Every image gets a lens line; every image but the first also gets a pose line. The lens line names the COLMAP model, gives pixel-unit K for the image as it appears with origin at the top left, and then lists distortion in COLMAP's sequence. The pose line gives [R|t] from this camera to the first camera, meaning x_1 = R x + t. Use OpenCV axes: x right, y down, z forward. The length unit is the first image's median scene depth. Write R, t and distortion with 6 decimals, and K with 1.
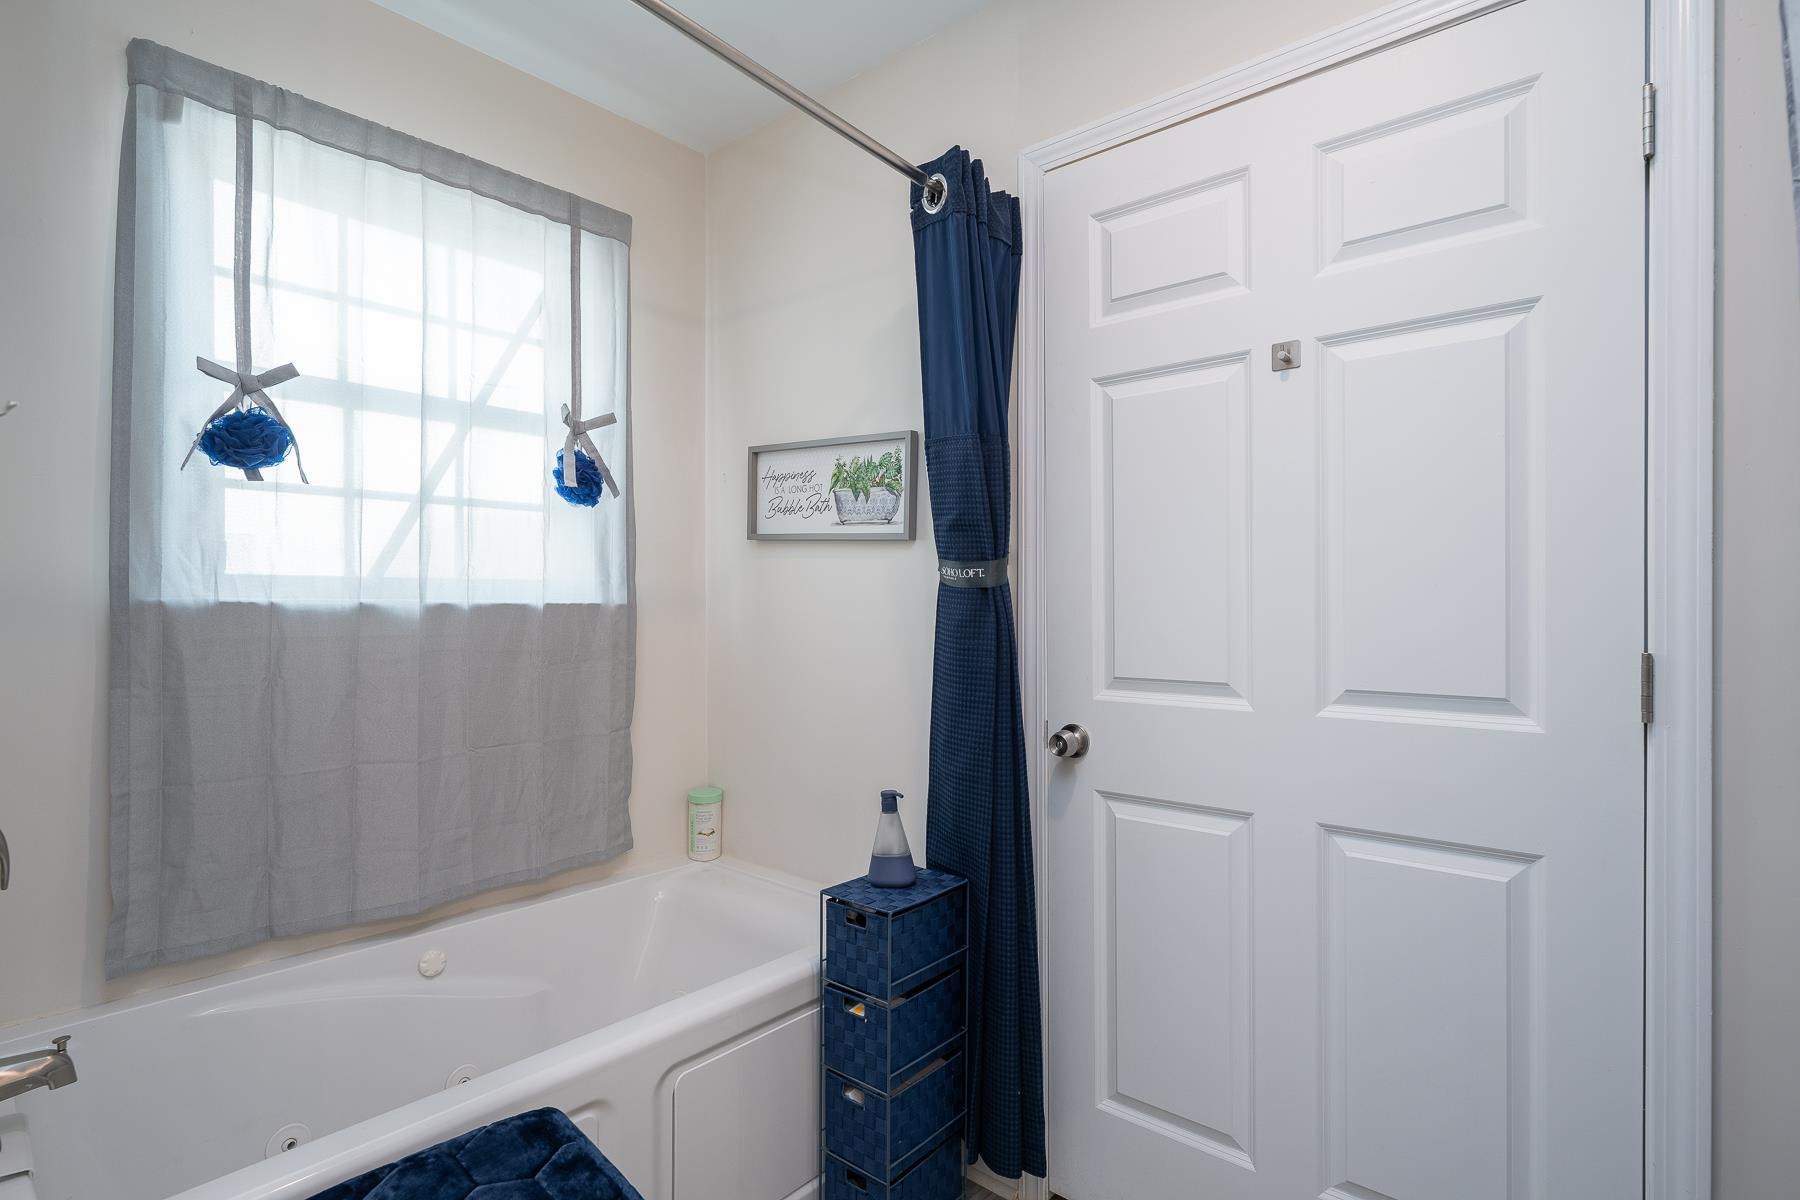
lens RADIAL K [[894.2, 0, 897.2], [0, 894.2, 601.6], [0, 0, 1]] dist [-0.002706, -0.000636]
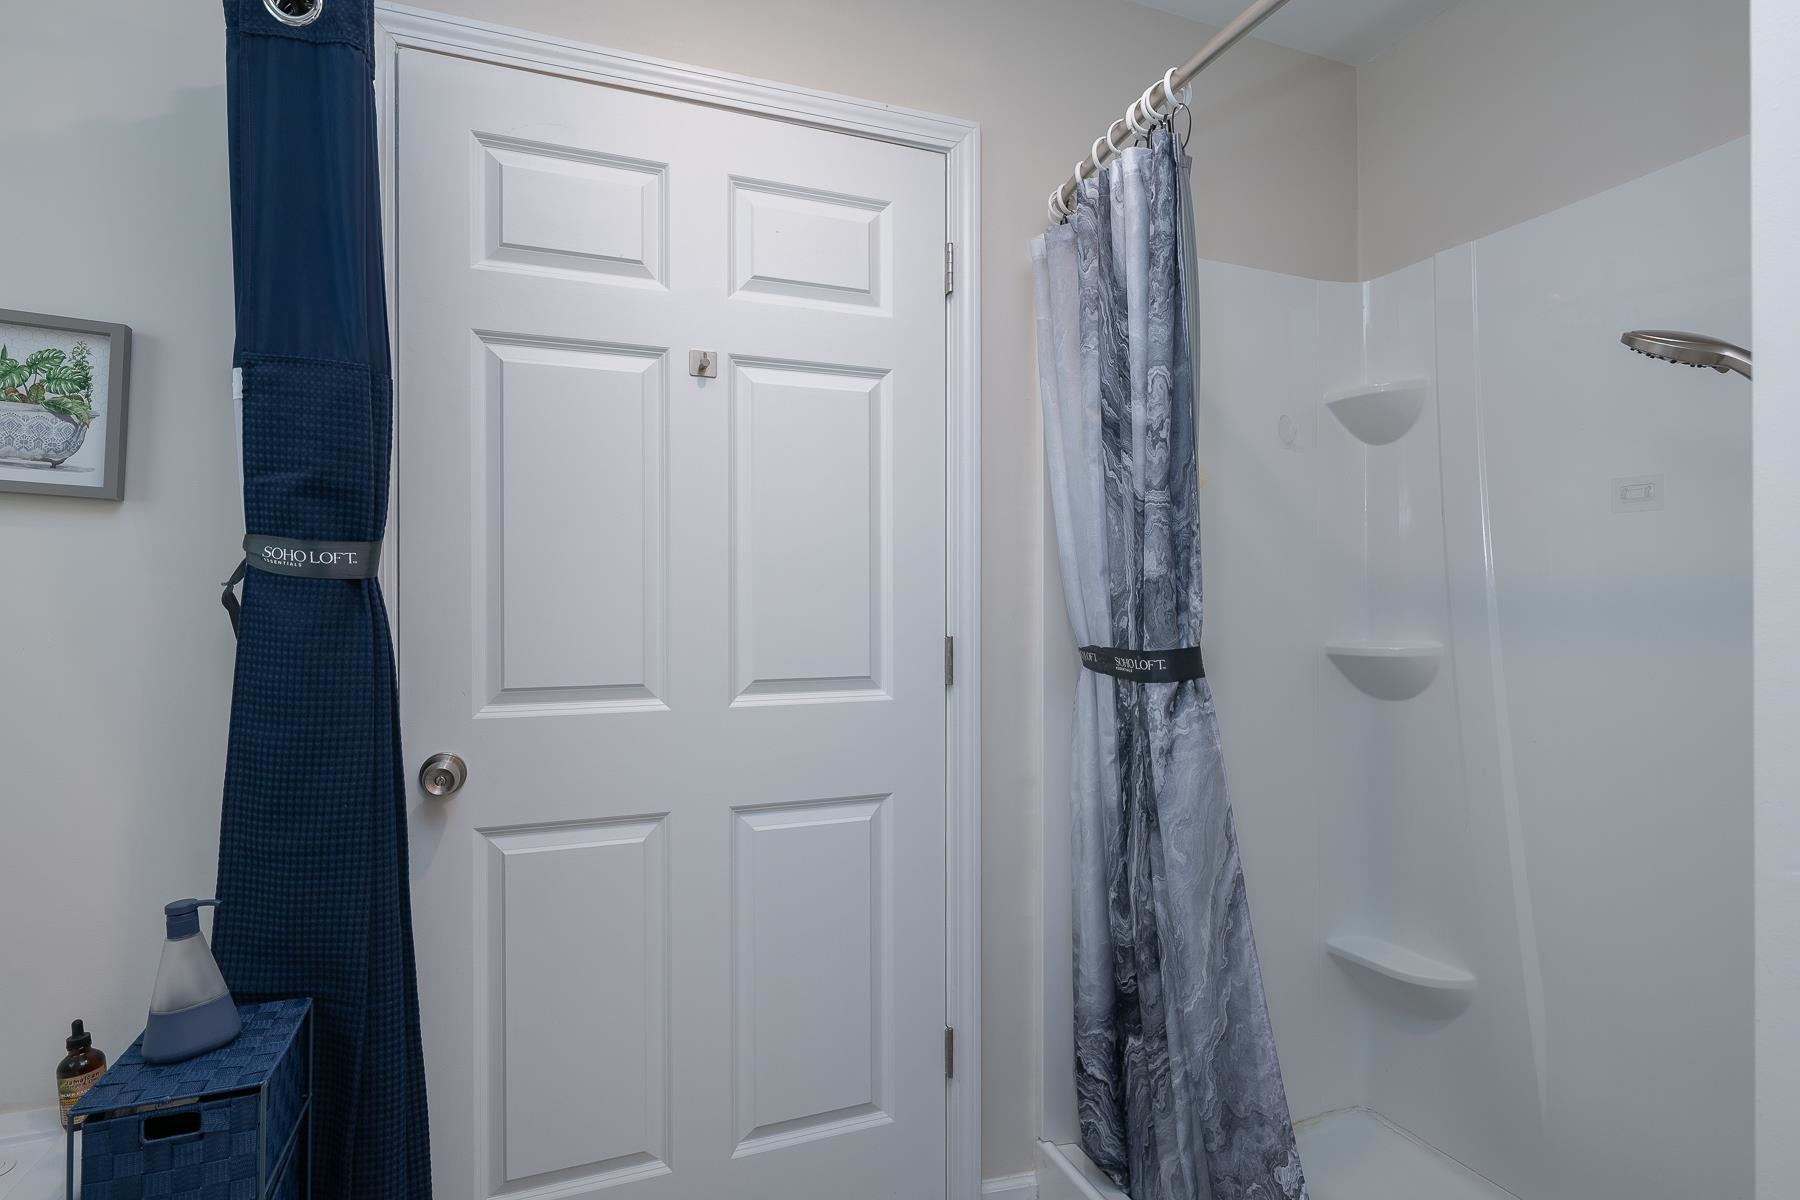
lens RADIAL K [[901.3, 0, 896.7], [0, 901.3, 597.4], [0, 0, 1]] dist [-0.000615, -0.000675]
pose [[0.471742, 0.009167, 0.881689, -0.351623], [0.001697, 0.999935, -0.011305, 0.008614], [-0.881735, 0.006830, 0.471696, 0.284001]]
